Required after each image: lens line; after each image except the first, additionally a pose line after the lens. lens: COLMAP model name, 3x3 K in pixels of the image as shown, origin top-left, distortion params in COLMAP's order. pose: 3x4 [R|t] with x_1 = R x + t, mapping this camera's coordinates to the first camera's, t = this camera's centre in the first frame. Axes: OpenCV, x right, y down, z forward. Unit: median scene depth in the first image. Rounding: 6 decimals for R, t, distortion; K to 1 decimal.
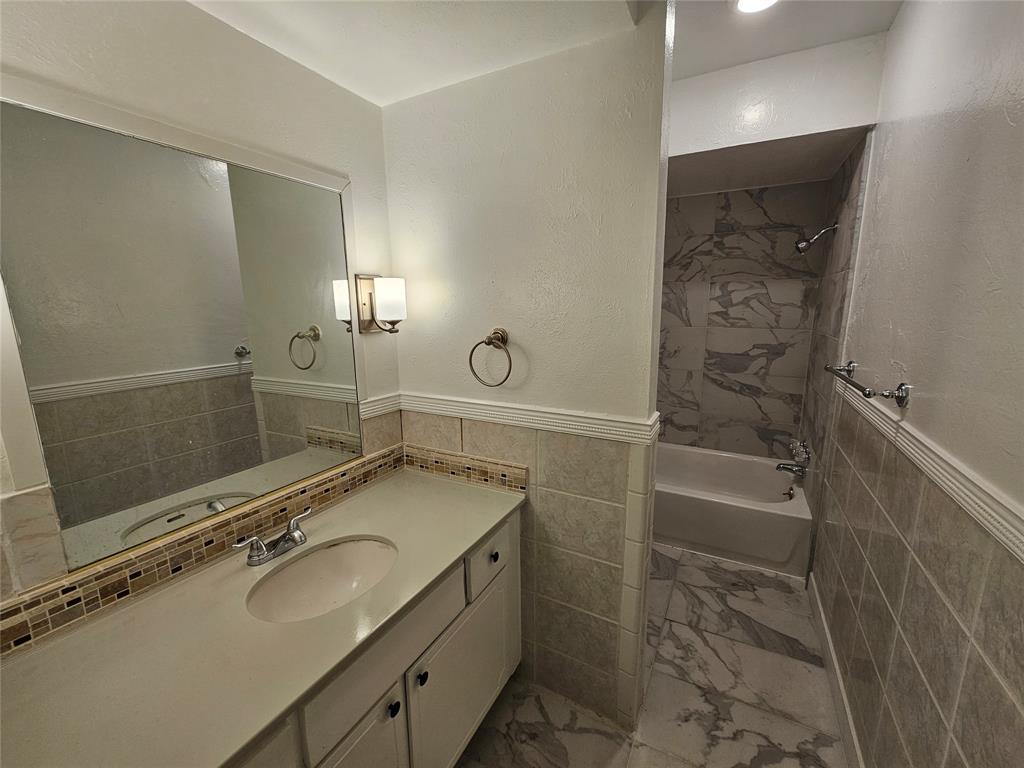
lens RADIAL K [[418.0, 0, 516.3], [0, 418.0, 385.4], [0, 0, 1]] dist [-0.000859, 0.000326]
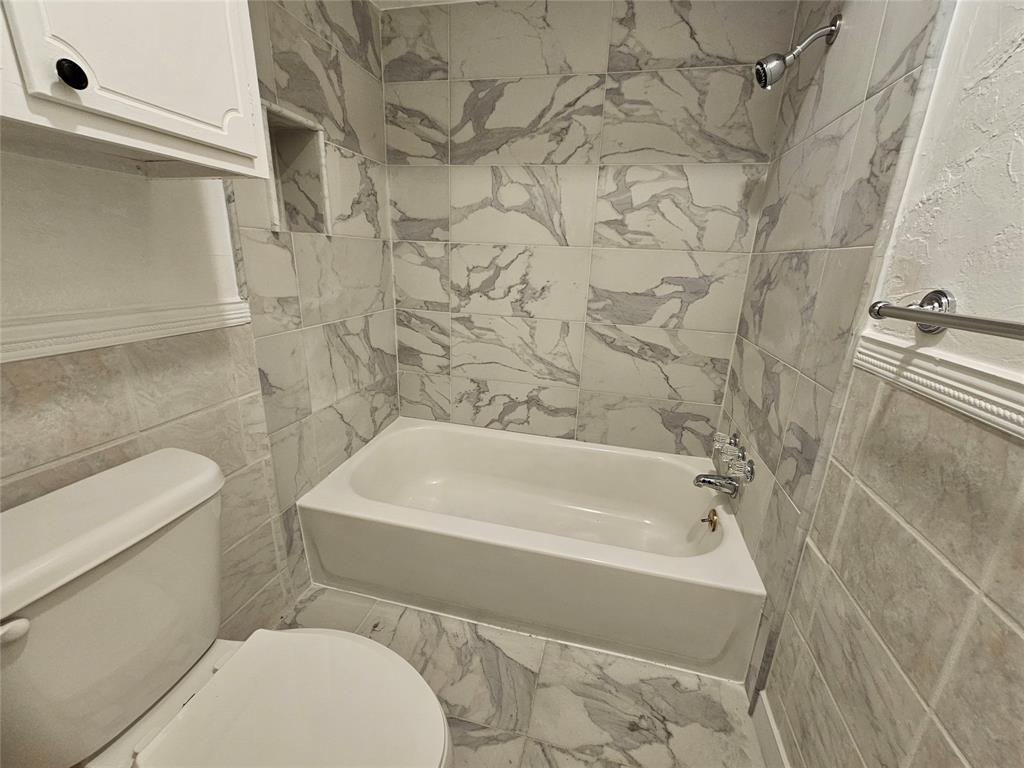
lens RADIAL K [[418.0, 0, 511.8], [0, 418.0, 384.9], [0, 0, 1]] dist [-0.000859, 0.000326]
pose [[0.970391, -0.031935, 0.239418, 0.203610], [0.005894, 0.994057, 0.108704, -0.009711], [-0.241466, -0.104075, 0.964812, 0.449228]]
